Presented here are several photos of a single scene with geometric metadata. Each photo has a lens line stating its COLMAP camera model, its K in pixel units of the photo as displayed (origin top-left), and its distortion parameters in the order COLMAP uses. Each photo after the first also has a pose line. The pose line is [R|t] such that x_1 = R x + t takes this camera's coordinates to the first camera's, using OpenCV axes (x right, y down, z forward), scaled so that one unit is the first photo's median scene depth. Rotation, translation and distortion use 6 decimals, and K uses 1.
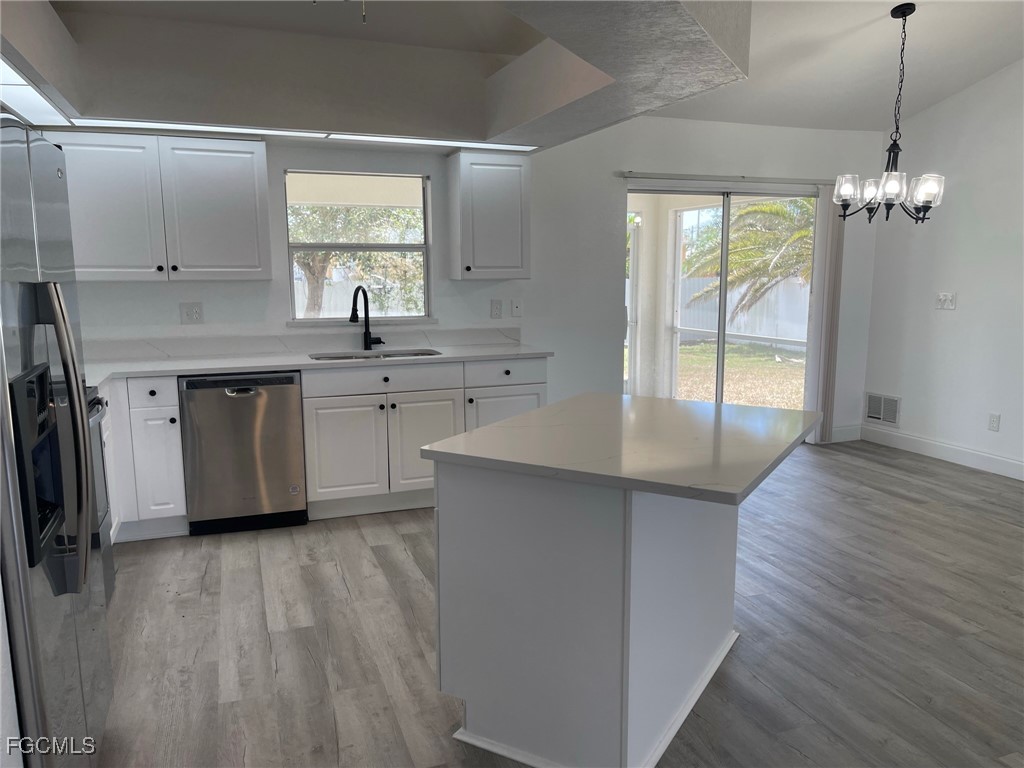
lens RADIAL K [[770.4, 0, 512.0], [0, 770.4, 384.0], [0, 0, 1]] dist [0.003474, 0.000208]
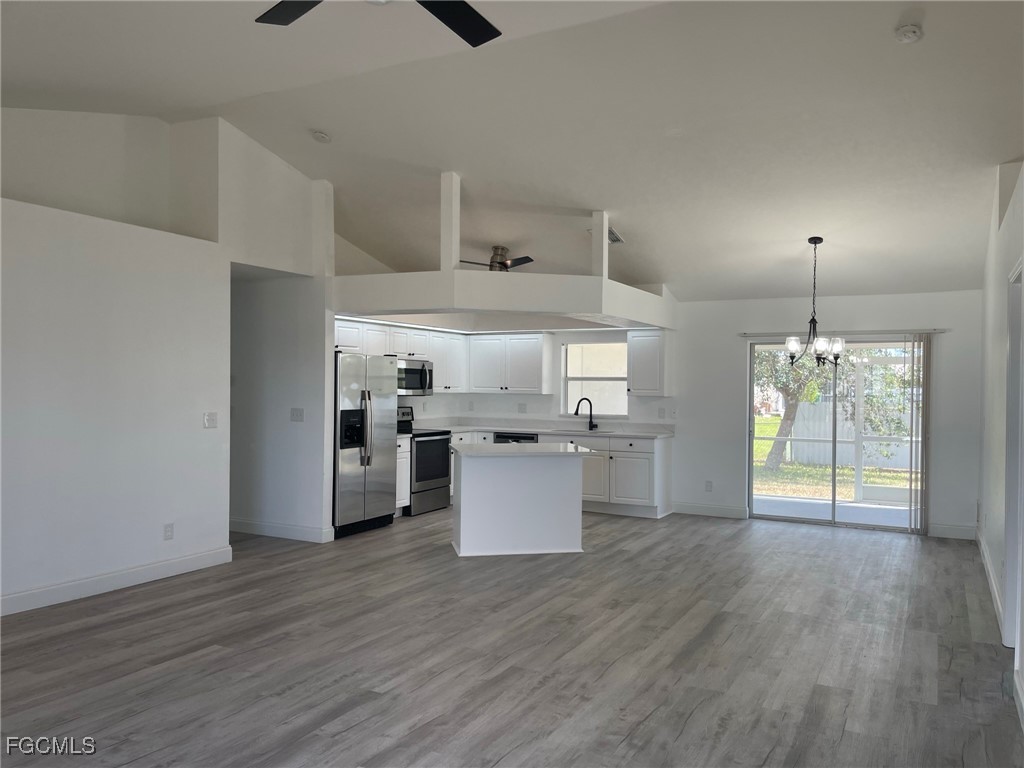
lens RADIAL K [[770.4, 0, 512.0], [0, 770.4, 384.0], [0, 0, 1]] dist [0.003474, 0.000208]
pose [[0.653270, 0.010076, -0.757058, 1.210645], [-0.124684, 0.987691, -0.094446, 0.051561], [0.746787, 0.156092, 0.646486, -0.458583]]
